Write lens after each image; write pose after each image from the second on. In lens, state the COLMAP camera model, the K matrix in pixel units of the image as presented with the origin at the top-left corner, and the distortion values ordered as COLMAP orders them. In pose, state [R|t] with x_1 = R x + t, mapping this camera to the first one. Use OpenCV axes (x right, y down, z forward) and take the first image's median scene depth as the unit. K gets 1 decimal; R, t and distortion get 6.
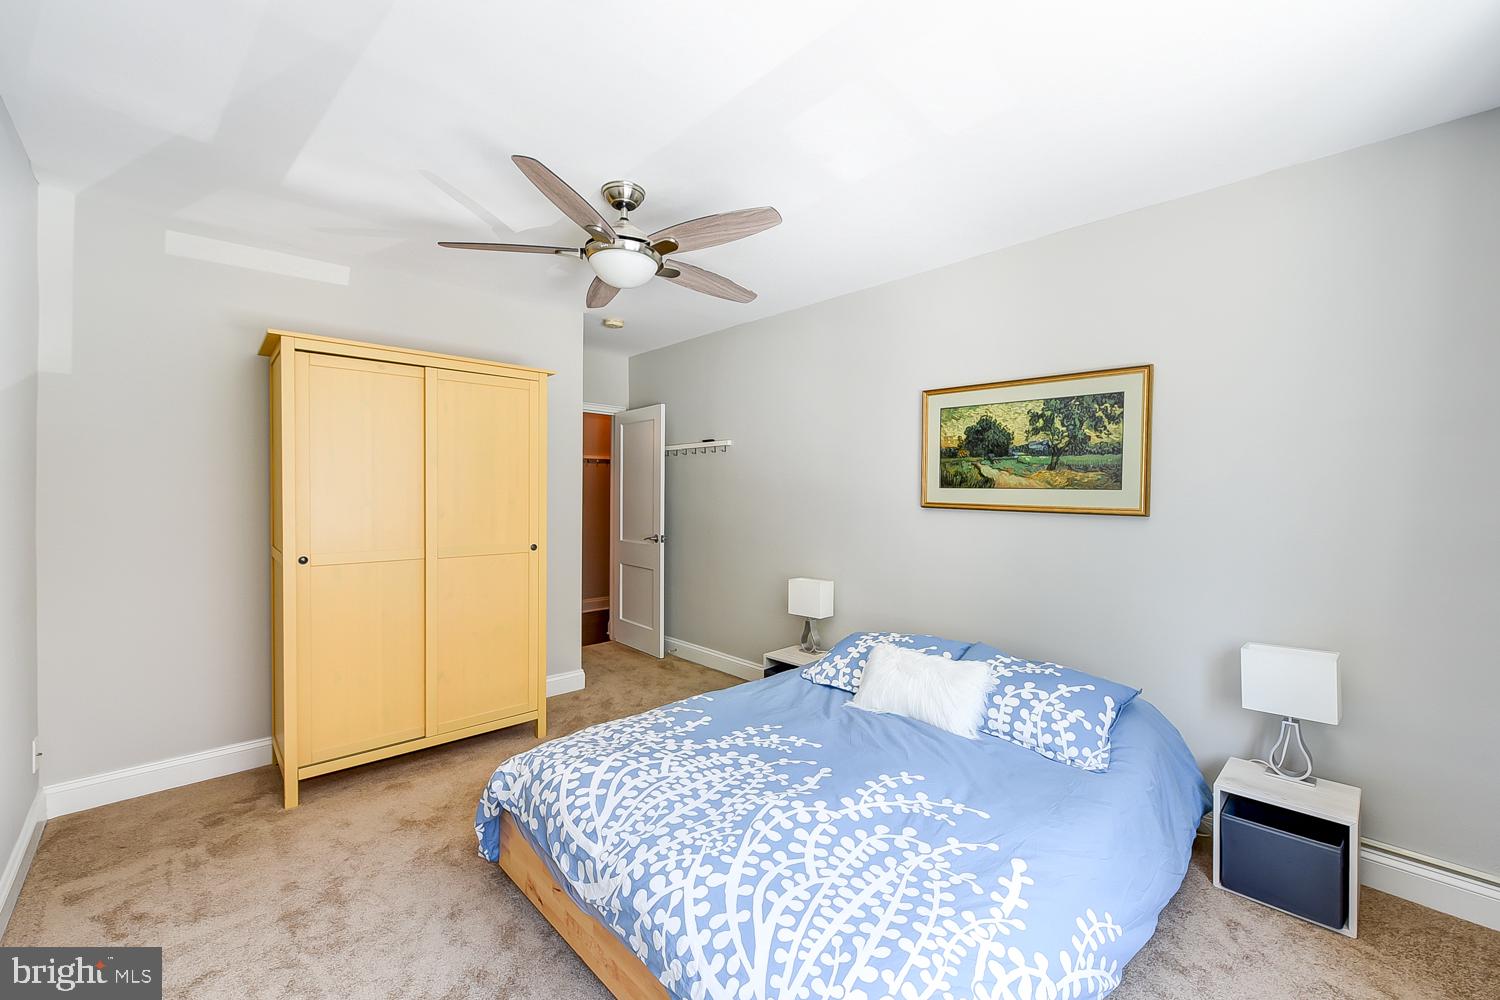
lens RADIAL K [[593.0, 0, 764.3], [0, 593.0, 495.6], [0, 0, 1]] dist [0.002179, -0.000238]
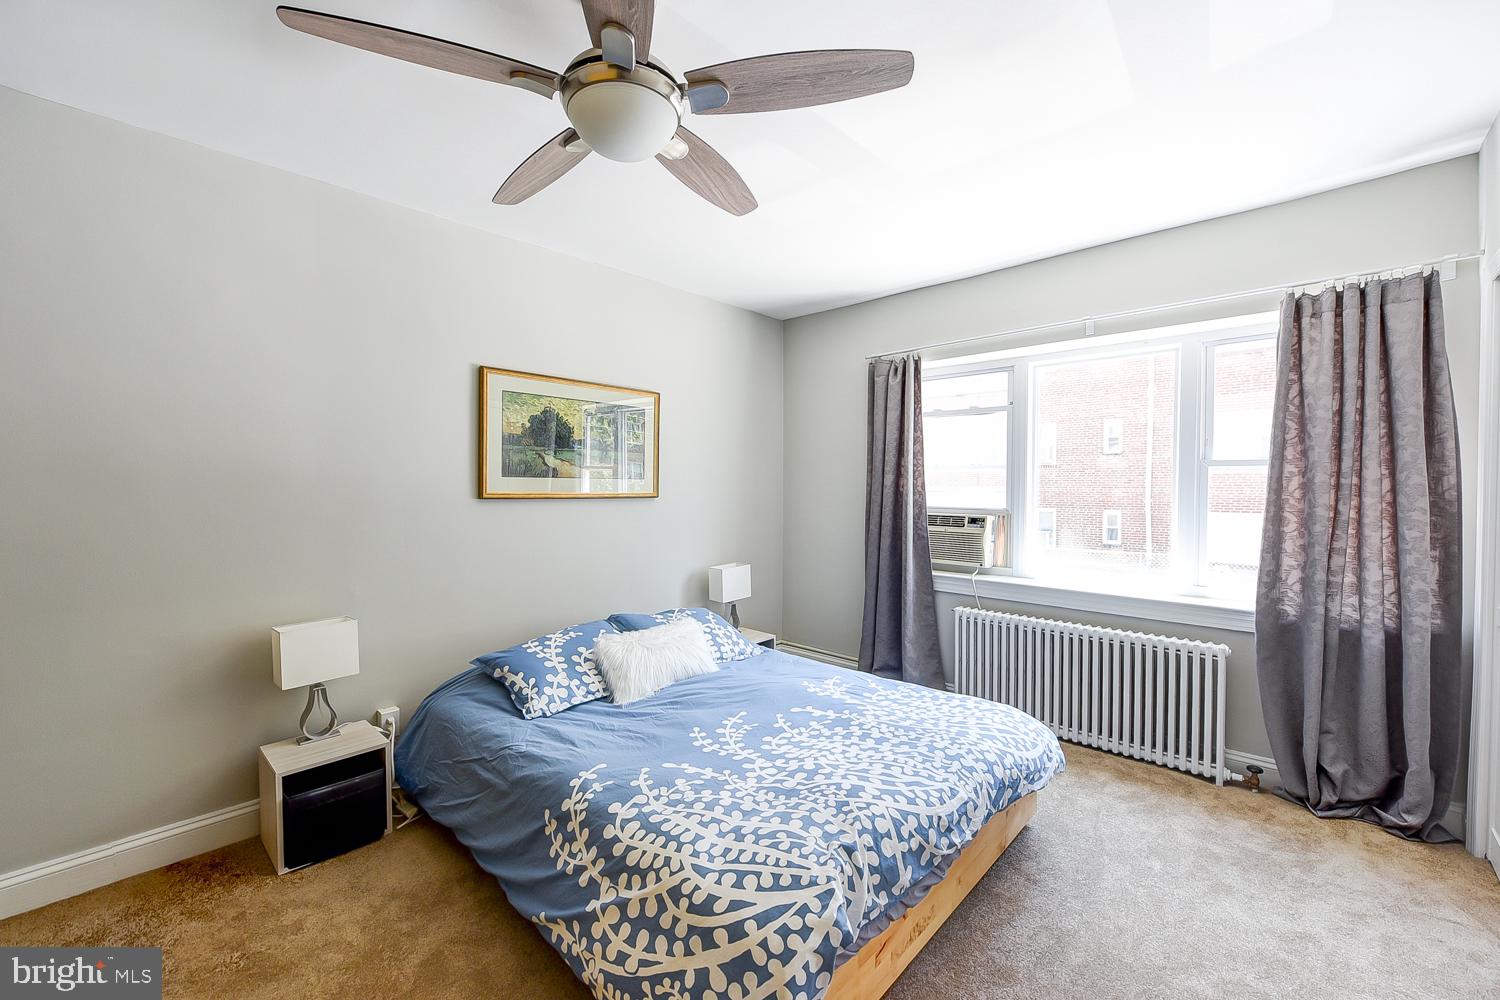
lens RADIAL K [[616.1, 0, 718.9], [0, 616.1, 491.6], [0, 0, 1]] dist [-0.000368, -0.000105]
pose [[-0.019258, -0.021039, 0.999593, -1.102267], [0.006199, 0.999757, 0.021162, -0.013312], [-0.999795, 0.006604, -0.019123, 1.129388]]
